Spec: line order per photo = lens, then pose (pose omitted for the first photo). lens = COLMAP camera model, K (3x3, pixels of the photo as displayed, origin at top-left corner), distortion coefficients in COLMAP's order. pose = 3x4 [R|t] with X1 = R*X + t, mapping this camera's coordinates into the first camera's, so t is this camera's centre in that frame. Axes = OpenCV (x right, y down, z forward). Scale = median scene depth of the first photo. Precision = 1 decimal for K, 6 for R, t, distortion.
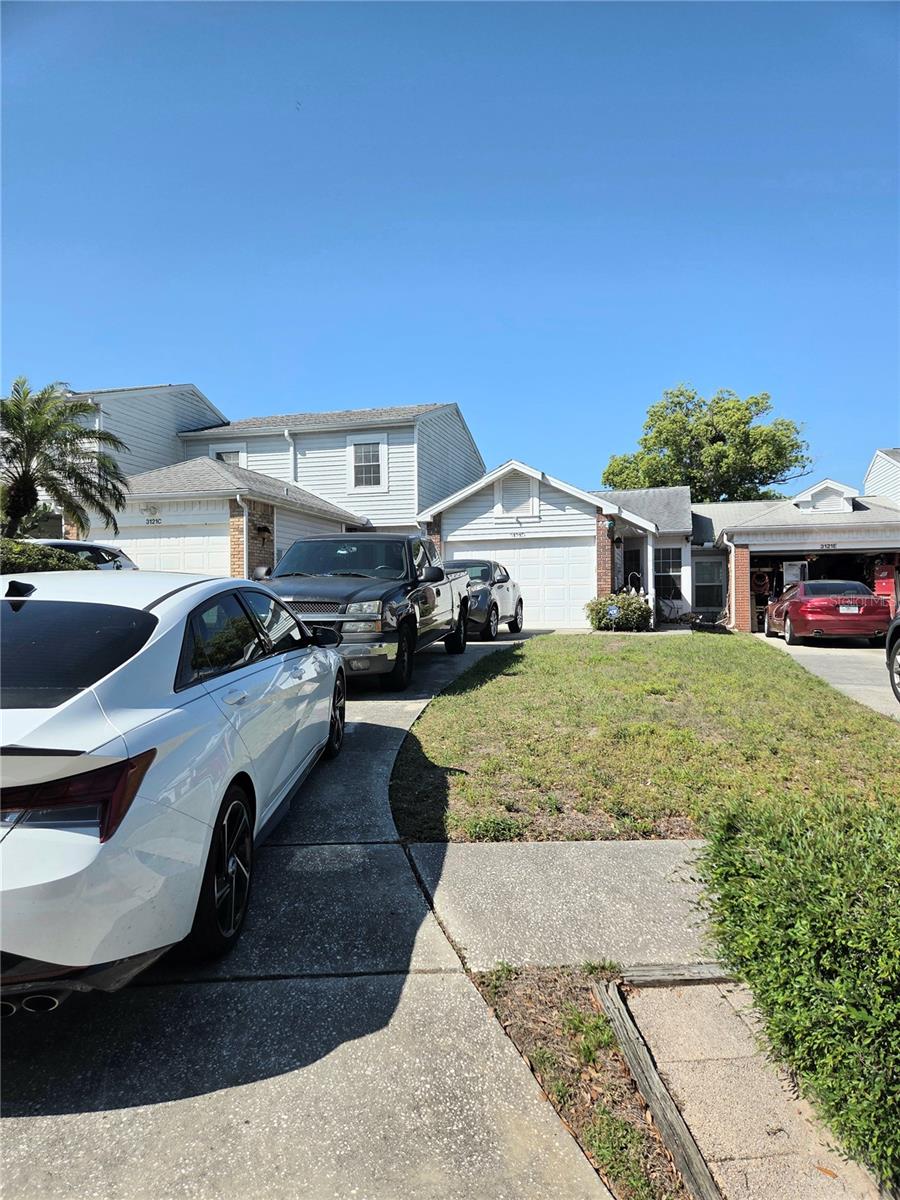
lens RADIAL K [[811.8, 0, 455.2], [0, 811.8, 606.2], [0, 0, 1]] dist [0.073908, -0.063182]
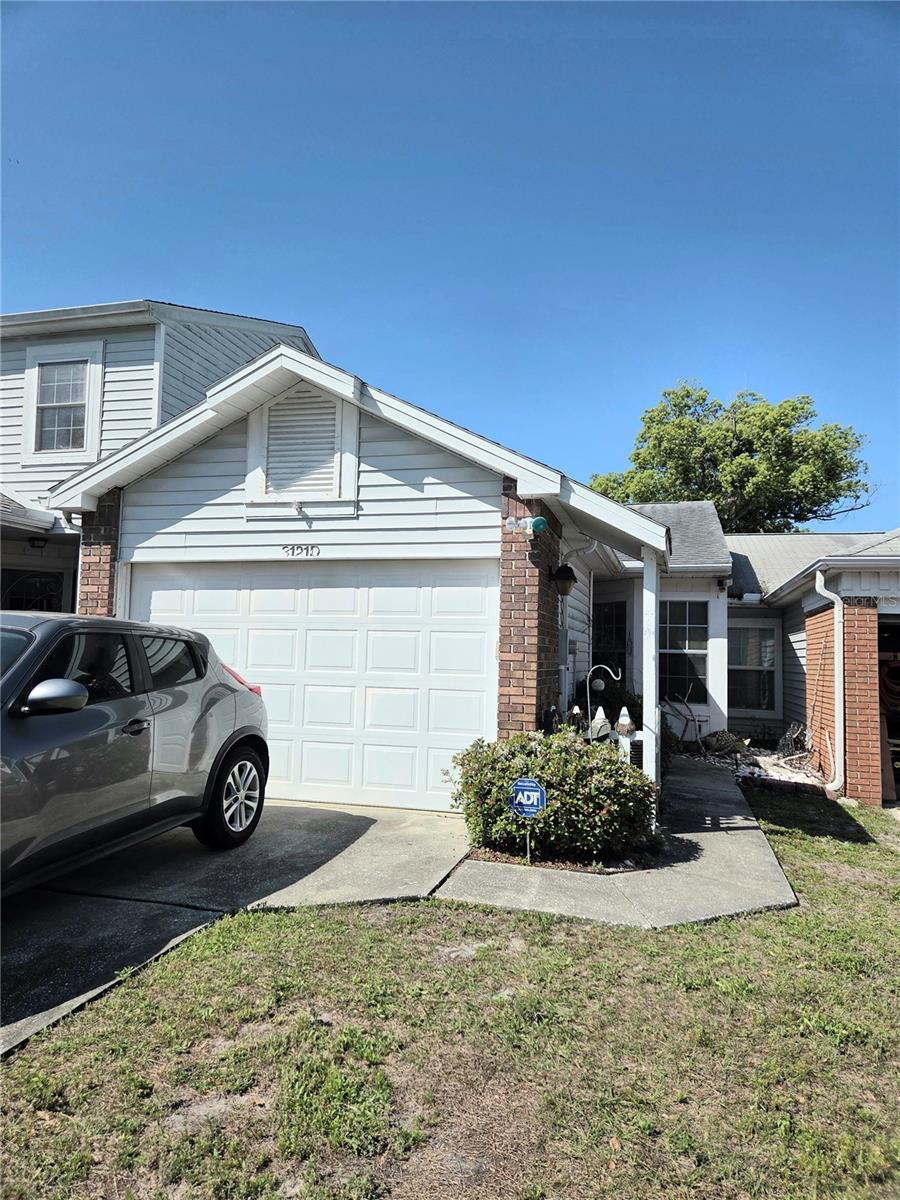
lens RADIAL K [[811.8, 0, 443.9], [0, 811.8, 592.9], [0, 0, 1]] dist [0.073908, -0.063182]
pose [[0.999427, 0.033492, -0.004796, 0.136325], [-0.033756, 0.996648, -0.074518, -0.039080], [0.002284, 0.074637, 0.997208, 0.582349]]
